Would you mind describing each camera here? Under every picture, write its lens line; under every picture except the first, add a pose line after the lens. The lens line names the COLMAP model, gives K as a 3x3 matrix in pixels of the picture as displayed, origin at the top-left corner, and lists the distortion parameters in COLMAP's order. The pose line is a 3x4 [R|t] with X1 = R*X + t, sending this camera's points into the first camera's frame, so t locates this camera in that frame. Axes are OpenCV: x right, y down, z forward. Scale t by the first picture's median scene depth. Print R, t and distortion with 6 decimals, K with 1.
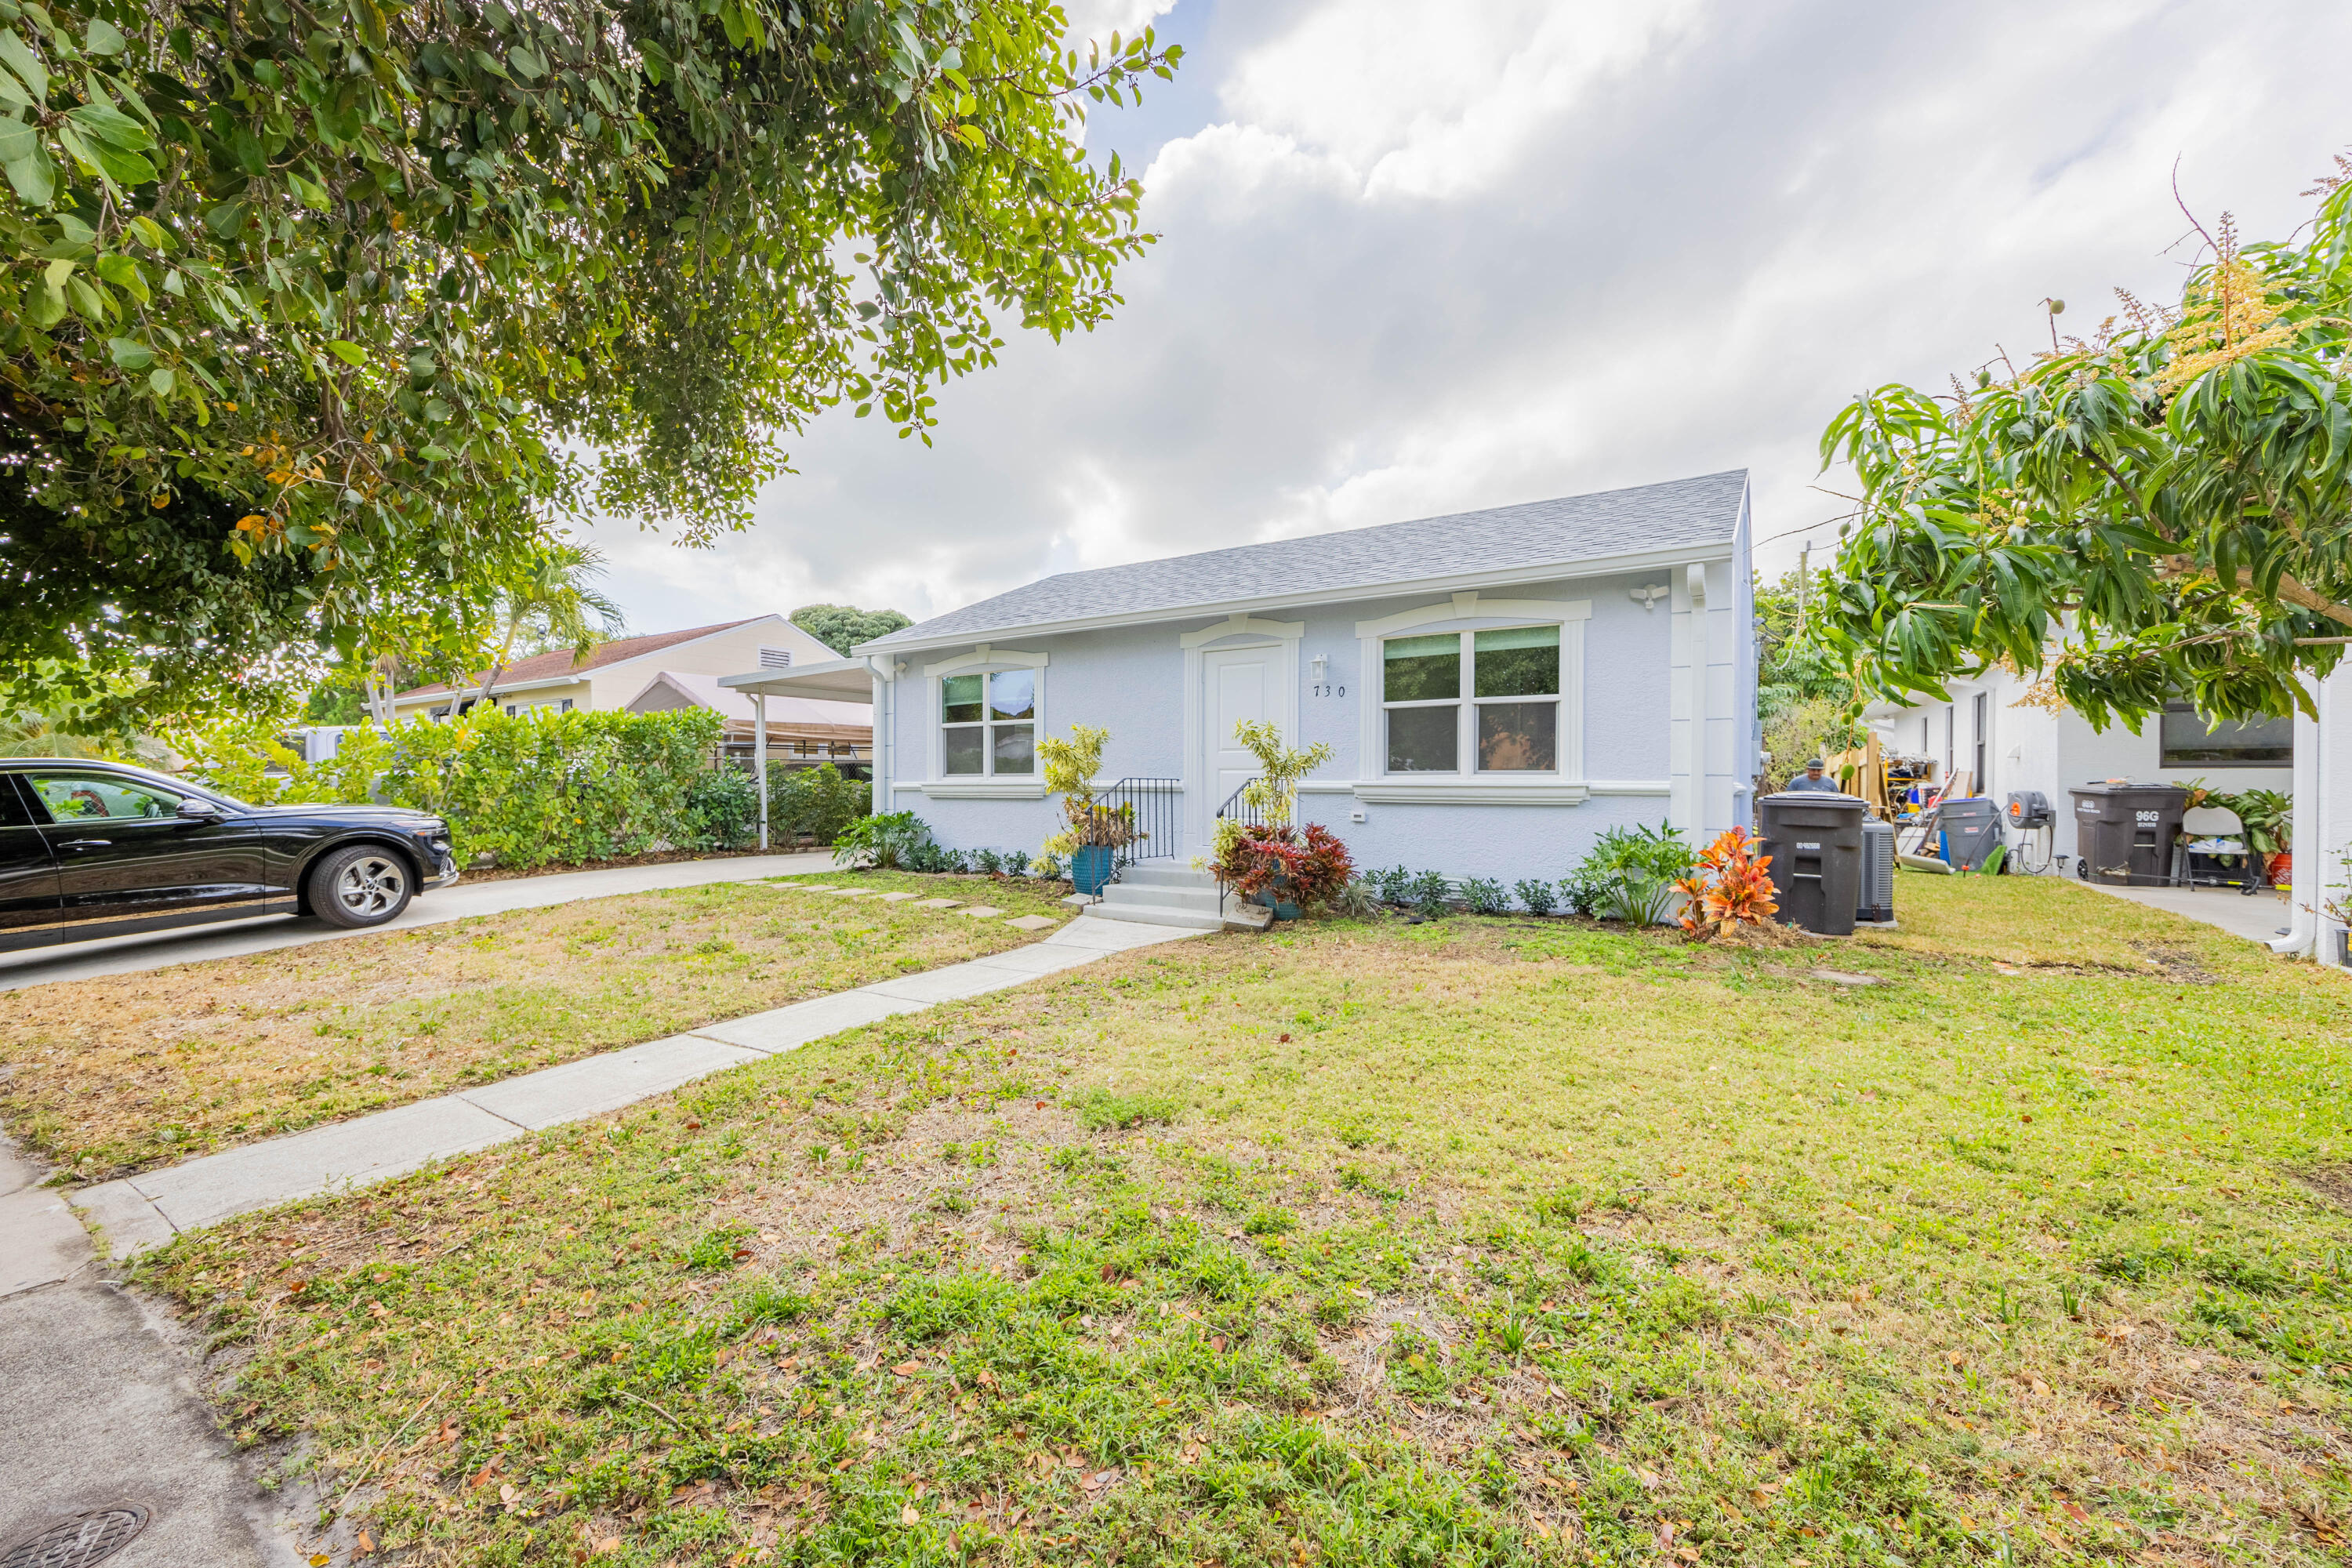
lens RADIAL K [[935.5, 0, 1175.8], [0, 935.5, 795.6], [0, 0, 1]] dist [-0.001520, -0.000217]
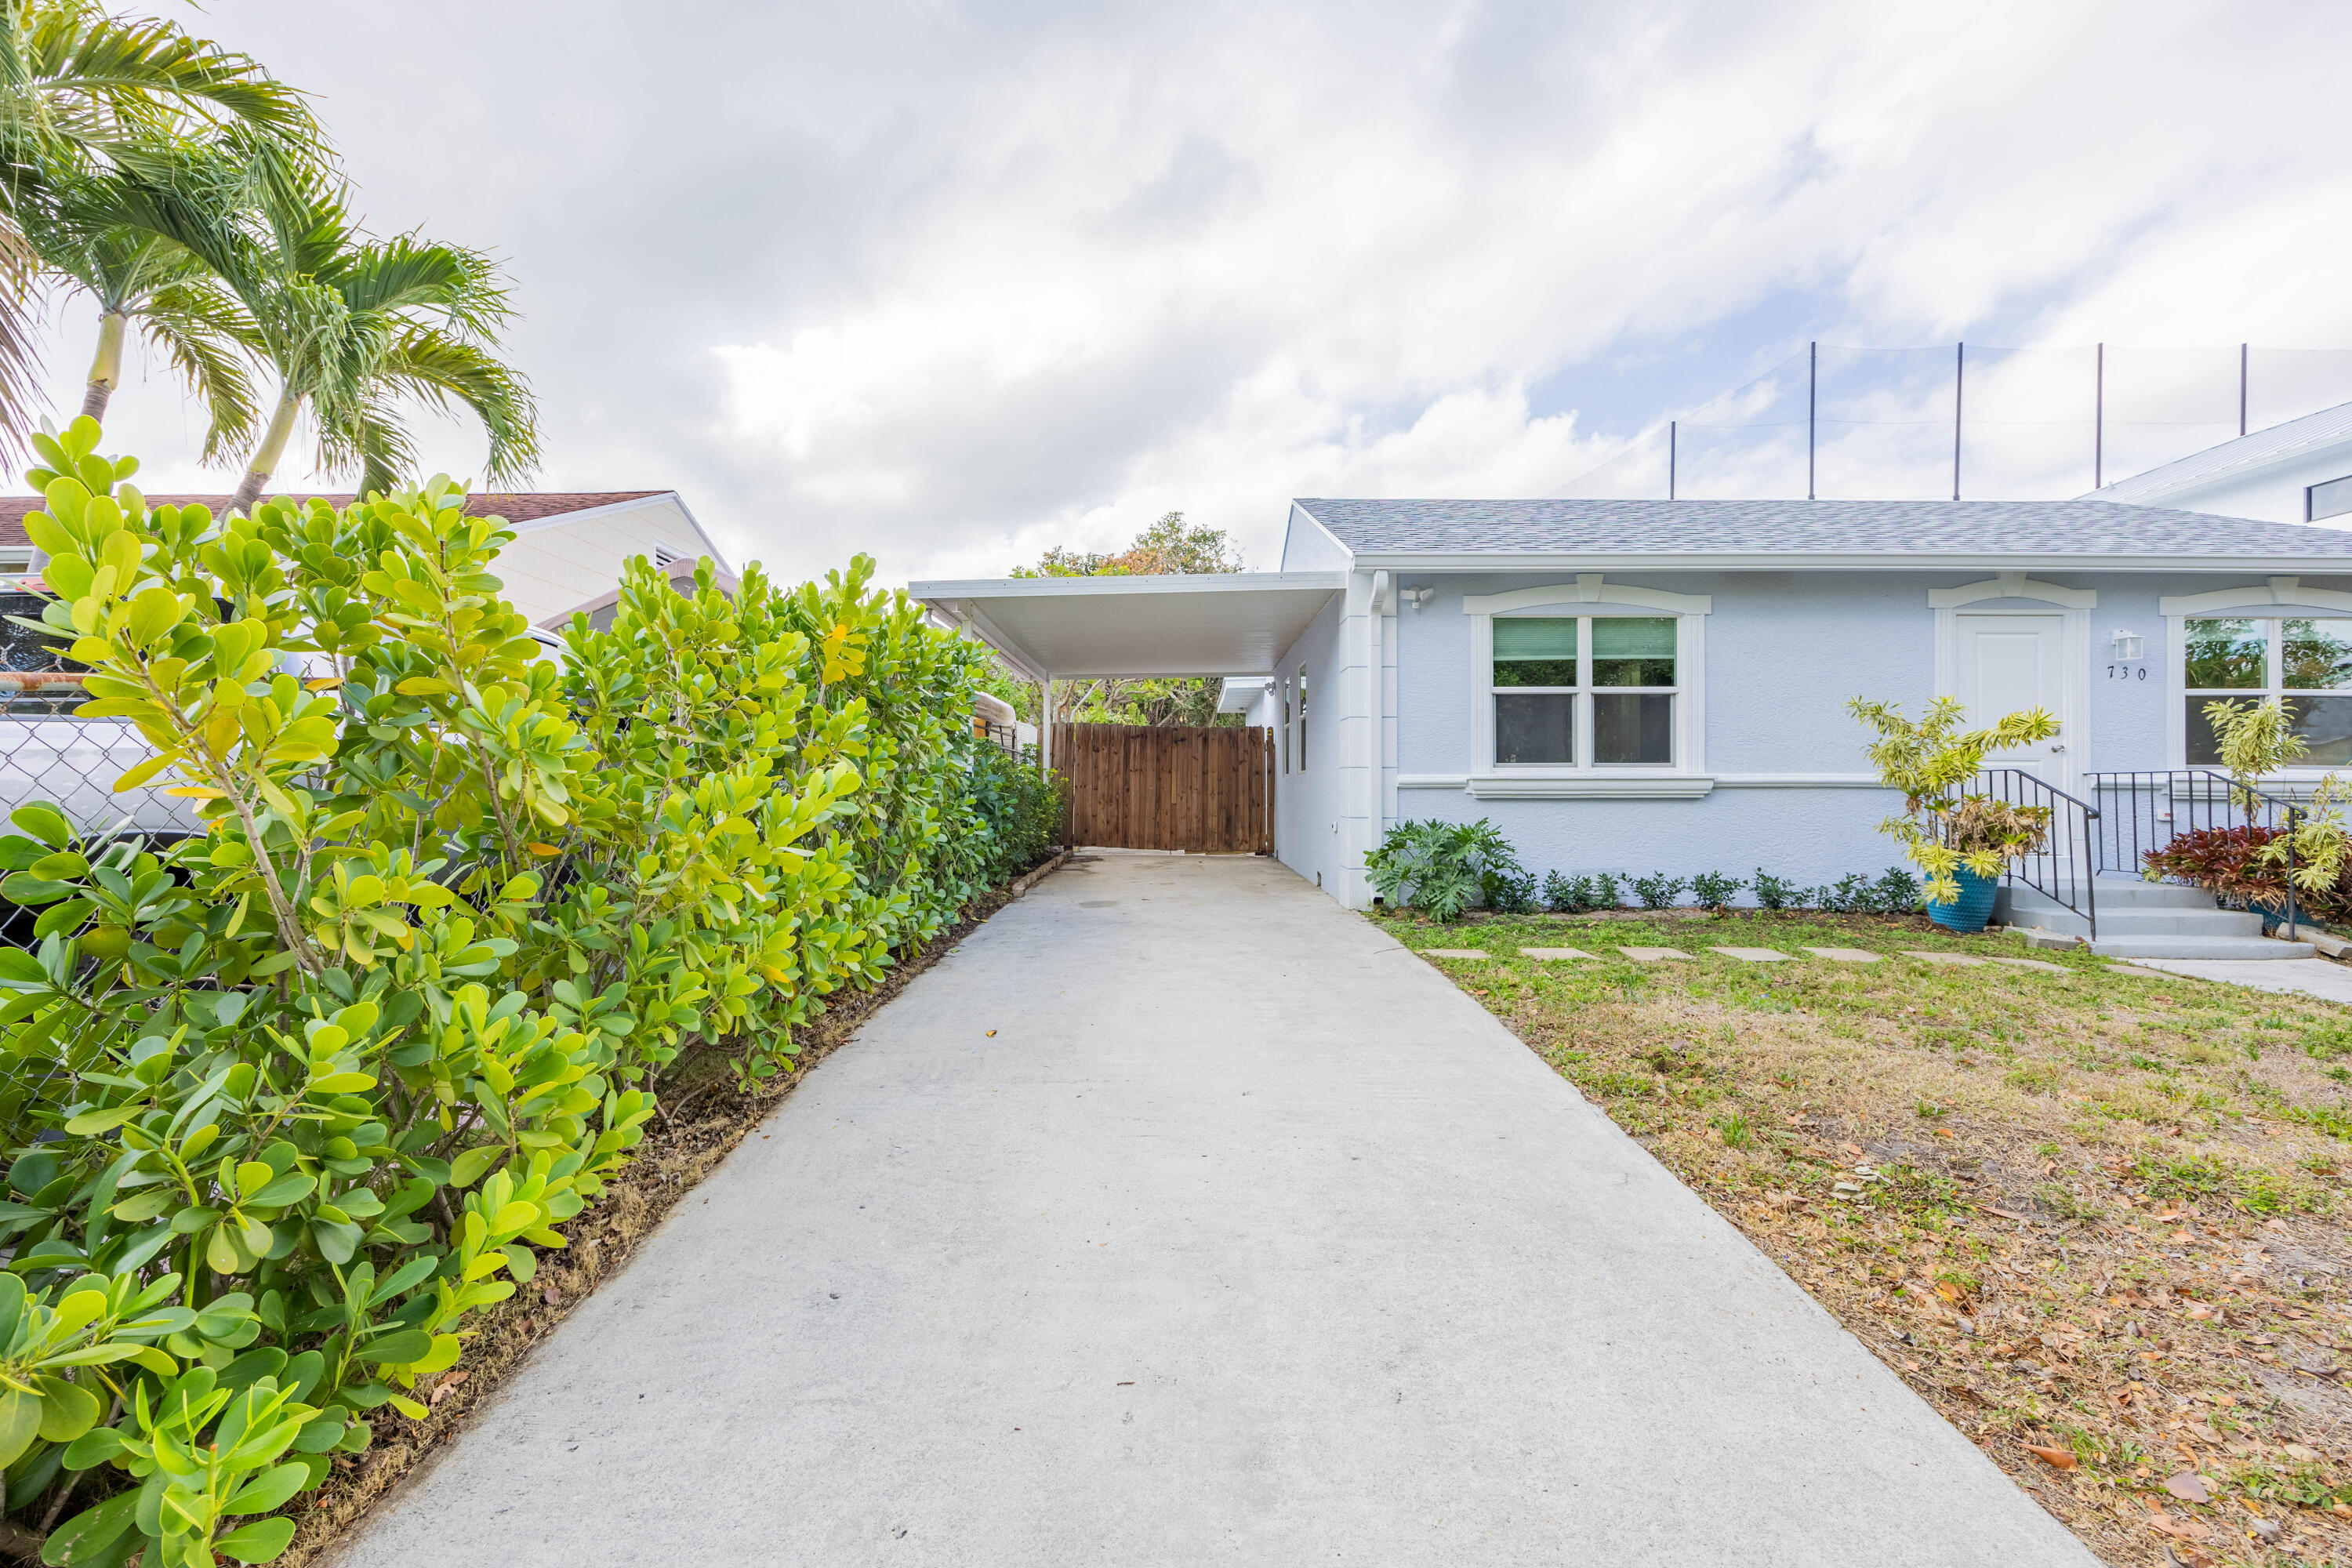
lens RADIAL K [[944.7, 0, 1181.0], [0, 944.7, 786.9], [0, 0, 1]] dist [-0.000166, 0.000498]
pose [[0.838572, -0.007840, 0.544734, -1.023389], [0.006830, 0.999969, 0.003877, -0.013164], [-0.544748, 0.000469, 0.838600, 0.713028]]
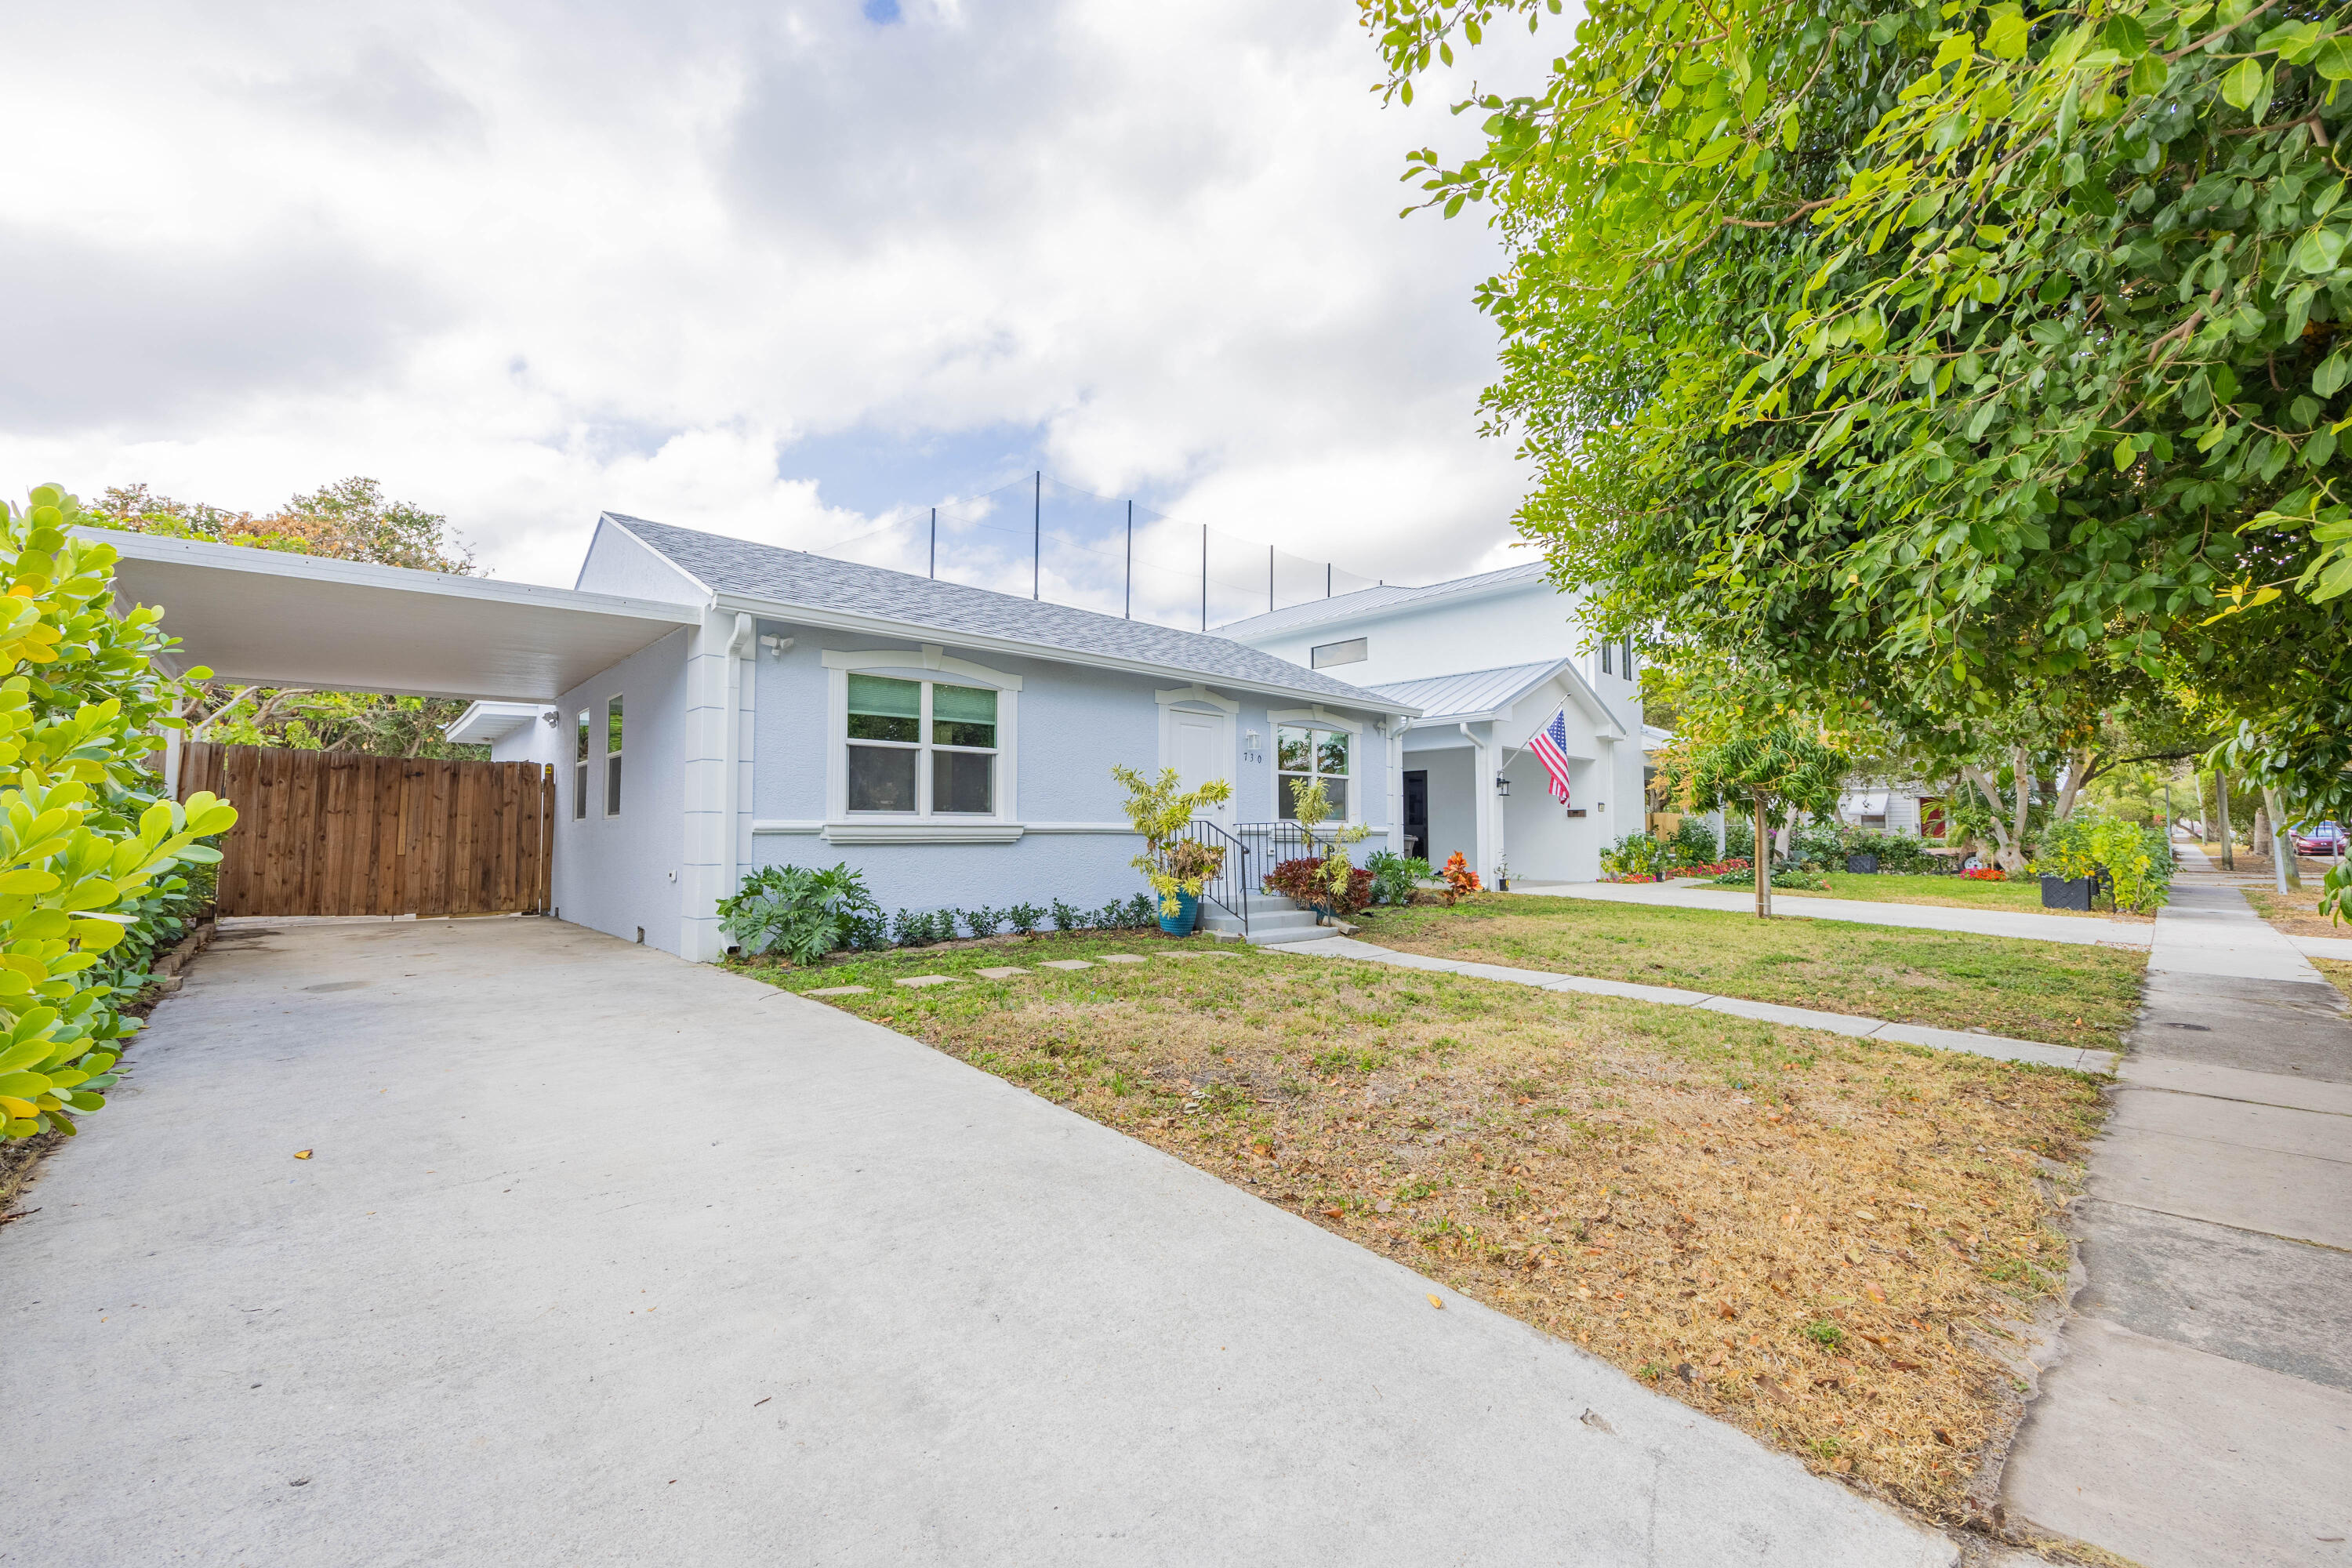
lens RADIAL K [[944.7, 0, 1181.0], [0, 944.7, 786.9], [0, 0, 1]] dist [-0.000166, 0.000498]
pose [[0.238753, 0.041236, 0.970204, -1.120039], [0.003589, 0.999054, -0.043346, -0.011415], [-0.971074, 0.013832, 0.238379, 0.750606]]
